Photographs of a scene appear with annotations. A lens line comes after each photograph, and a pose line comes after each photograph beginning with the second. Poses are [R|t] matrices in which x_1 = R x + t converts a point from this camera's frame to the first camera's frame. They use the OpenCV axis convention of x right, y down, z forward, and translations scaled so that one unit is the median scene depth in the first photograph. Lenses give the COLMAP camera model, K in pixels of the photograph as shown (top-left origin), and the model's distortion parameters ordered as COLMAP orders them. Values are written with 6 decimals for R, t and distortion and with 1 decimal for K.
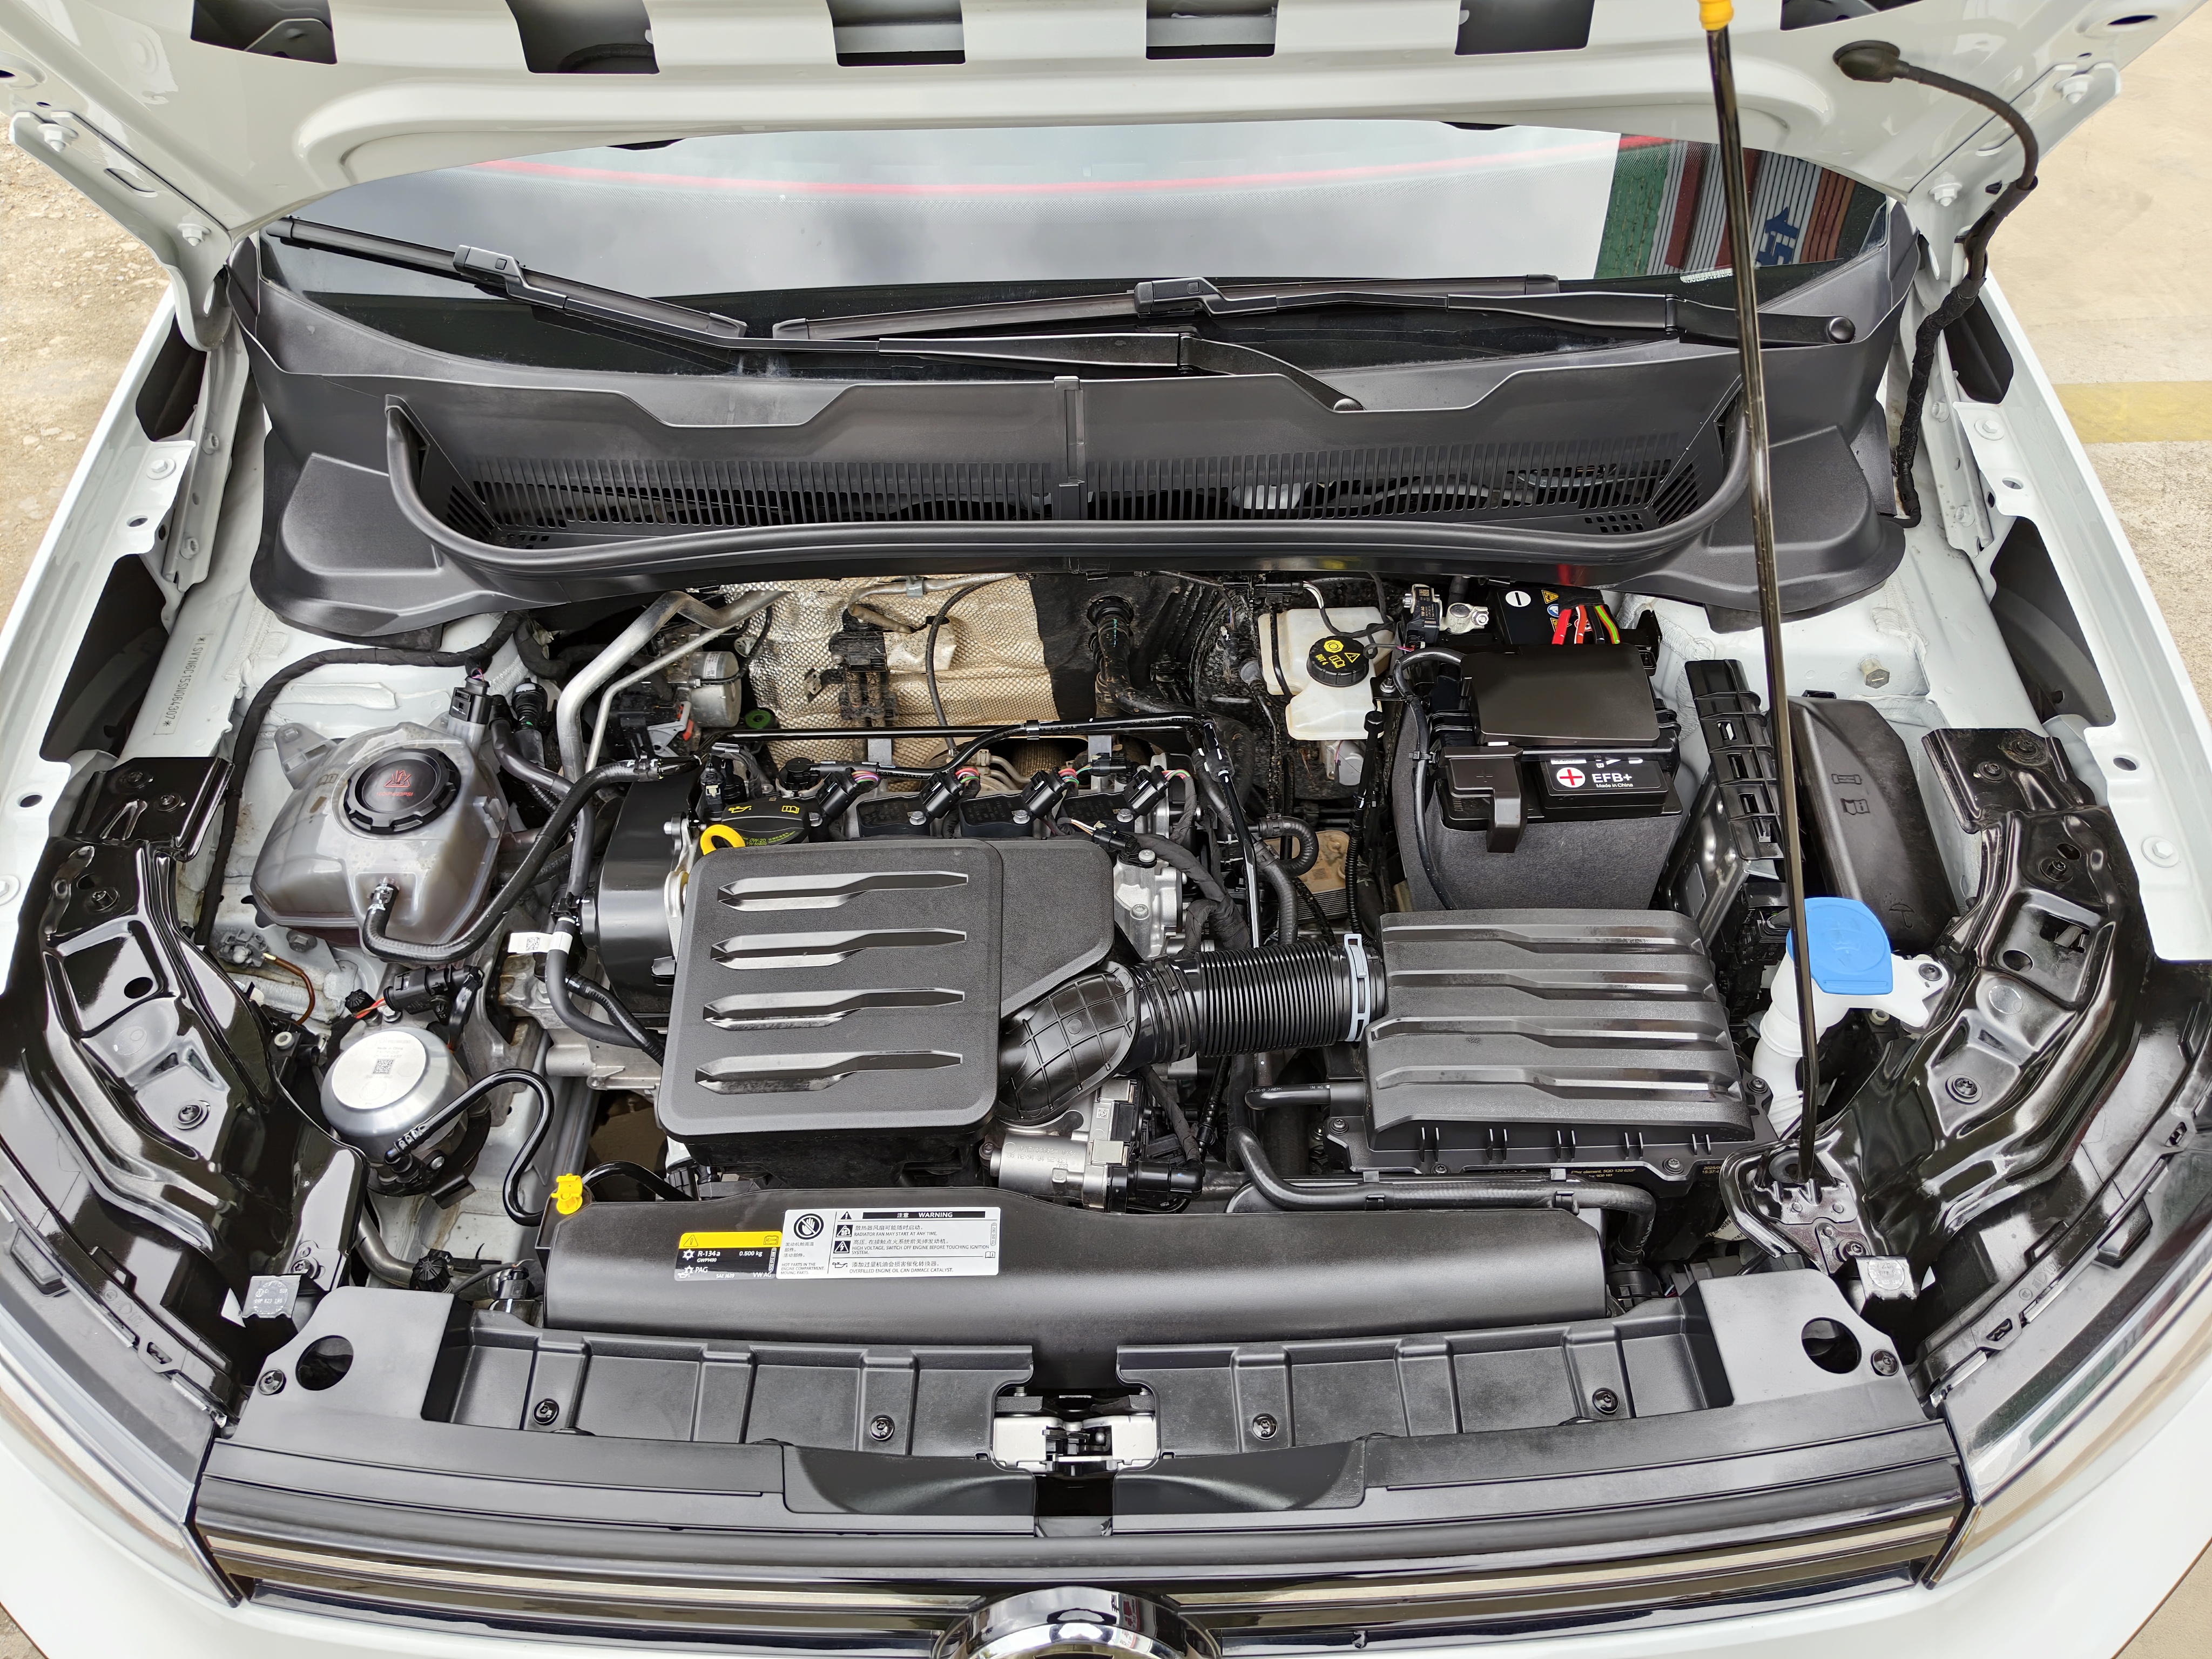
lens RADIAL K [[1474.1, 0, 1090.9], [0, 1474.1, 819.5], [0, 0, 1]] dist [0.019207, -0.016971]
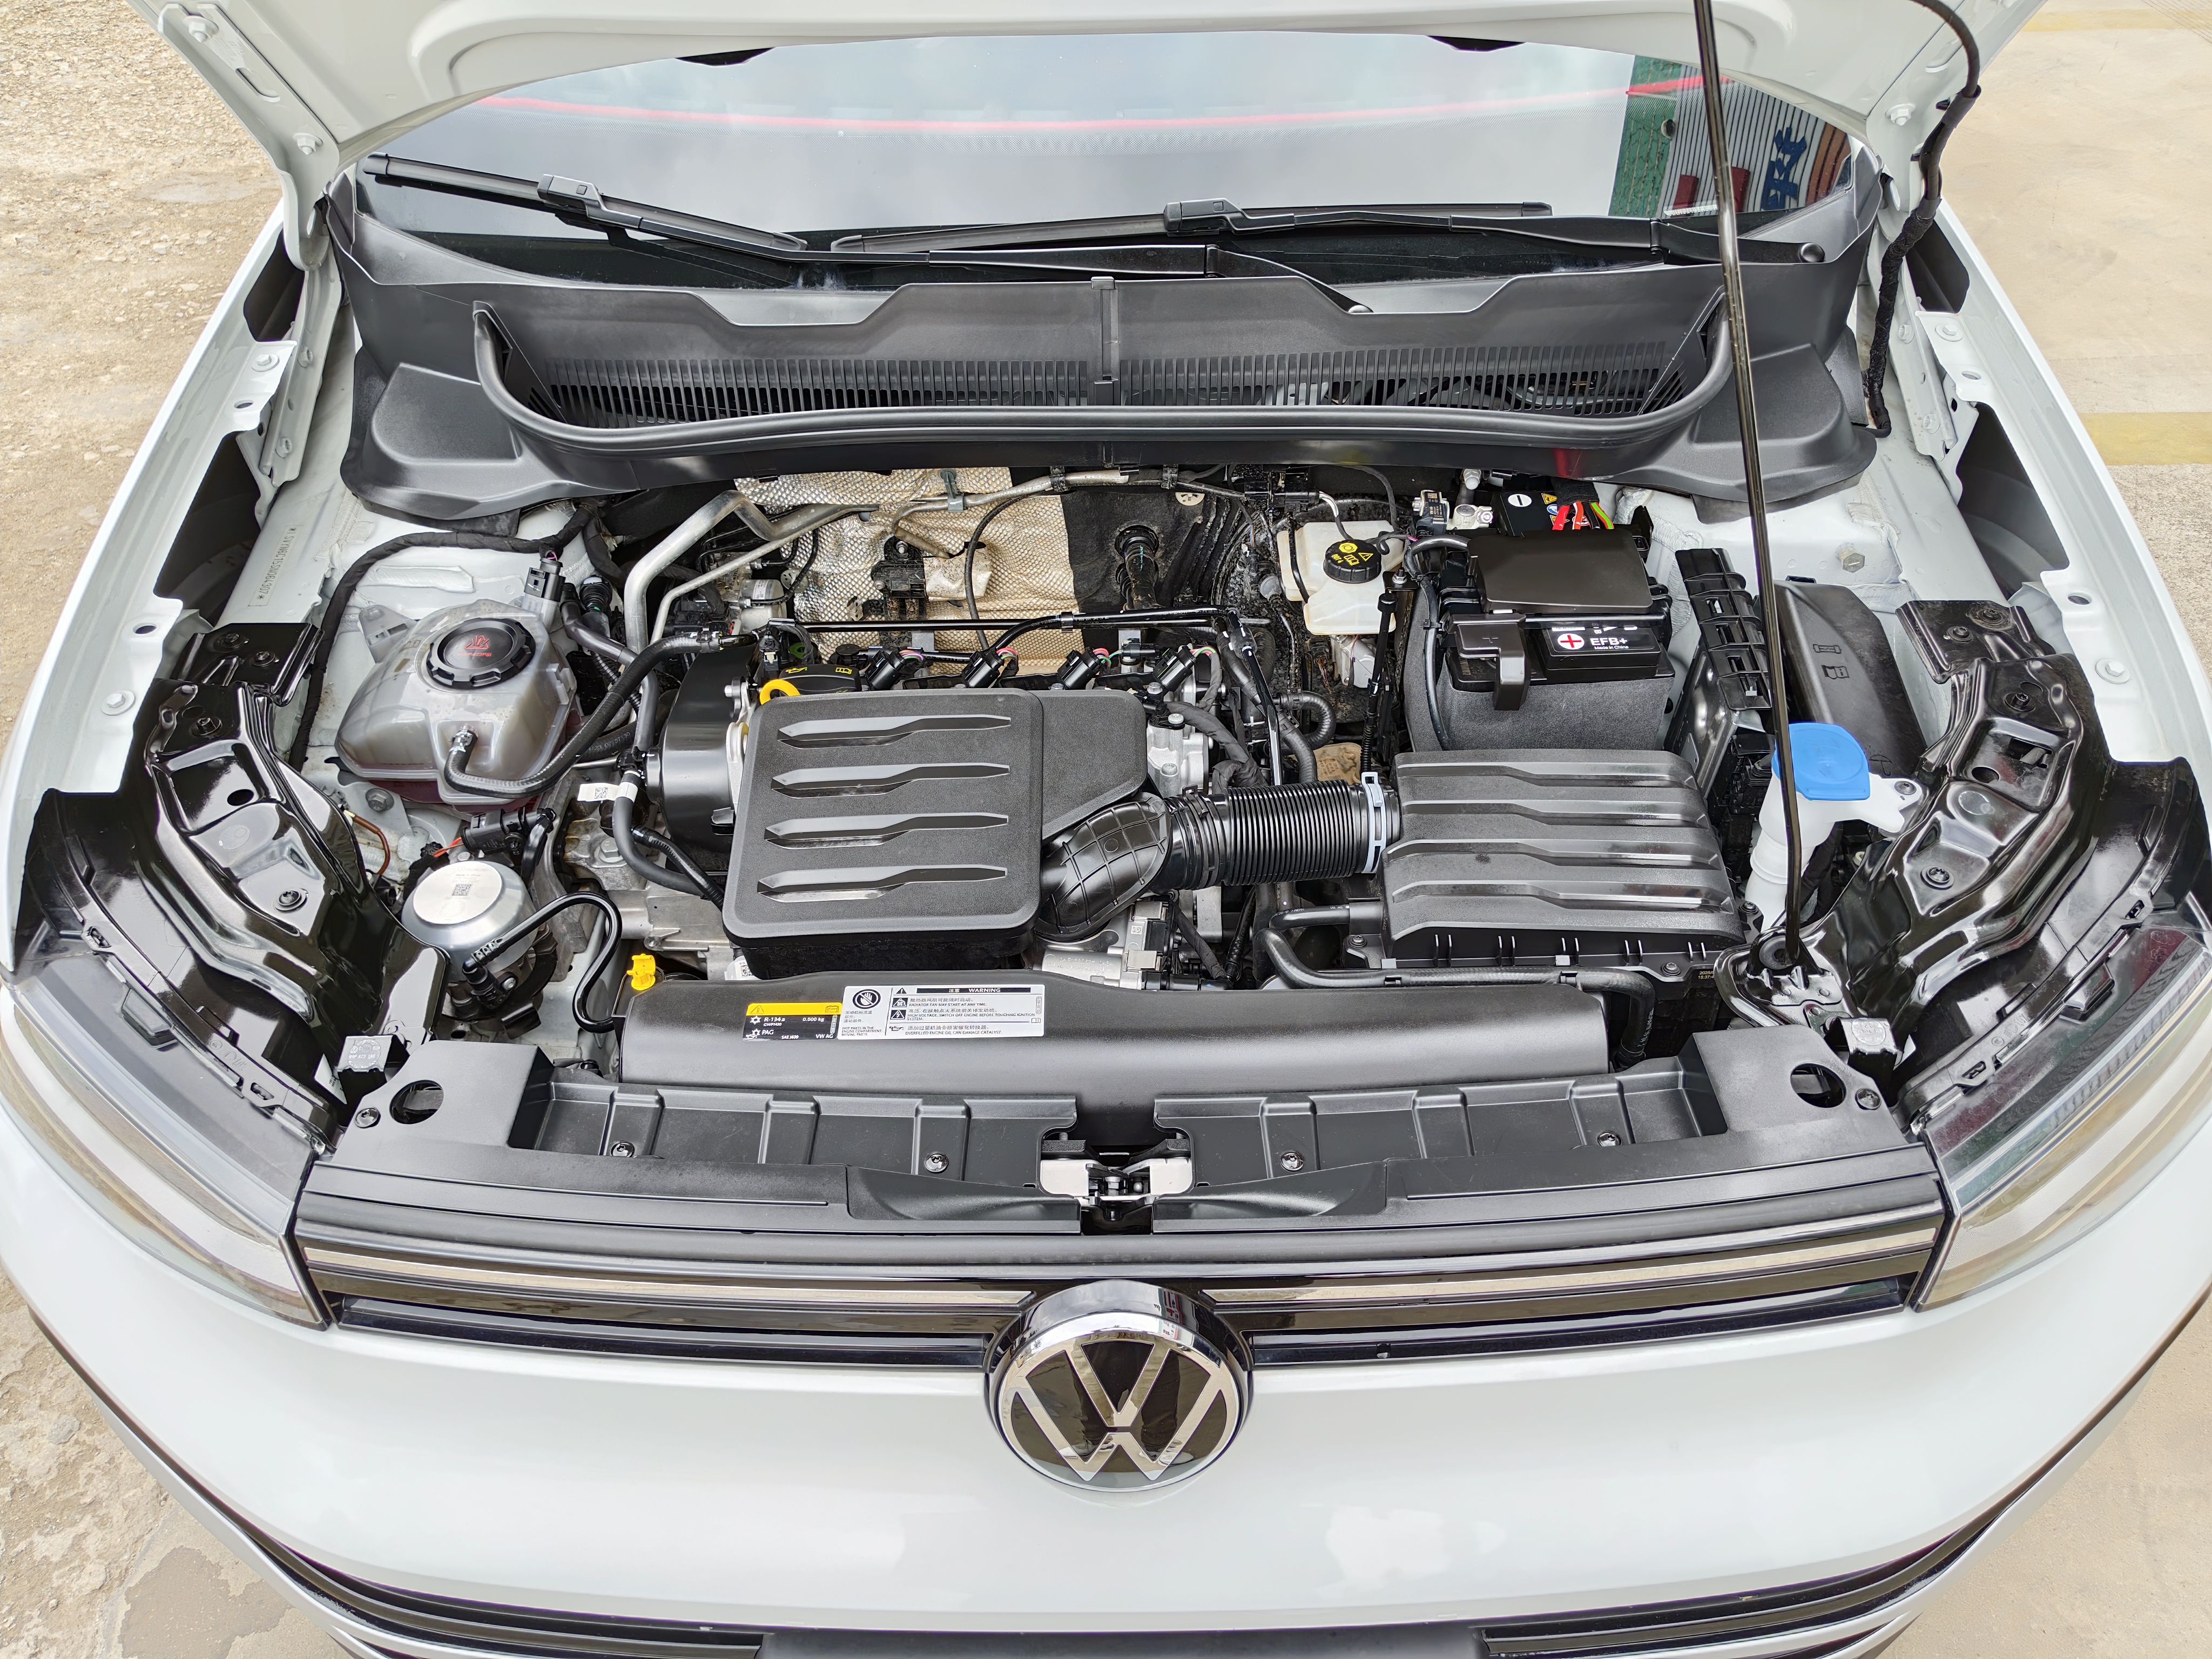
lens RADIAL K [[1474.1, 0, 1103.2], [0, 1474.1, 829.7], [0, 0, 1]] dist [0.019207, -0.016971]
pose [[0.999986, 0.003845, 0.003769, -0.018949], [-0.003593, 0.997884, -0.064917, 0.179807], [-0.004010, 0.064902, 0.997884, -0.063216]]
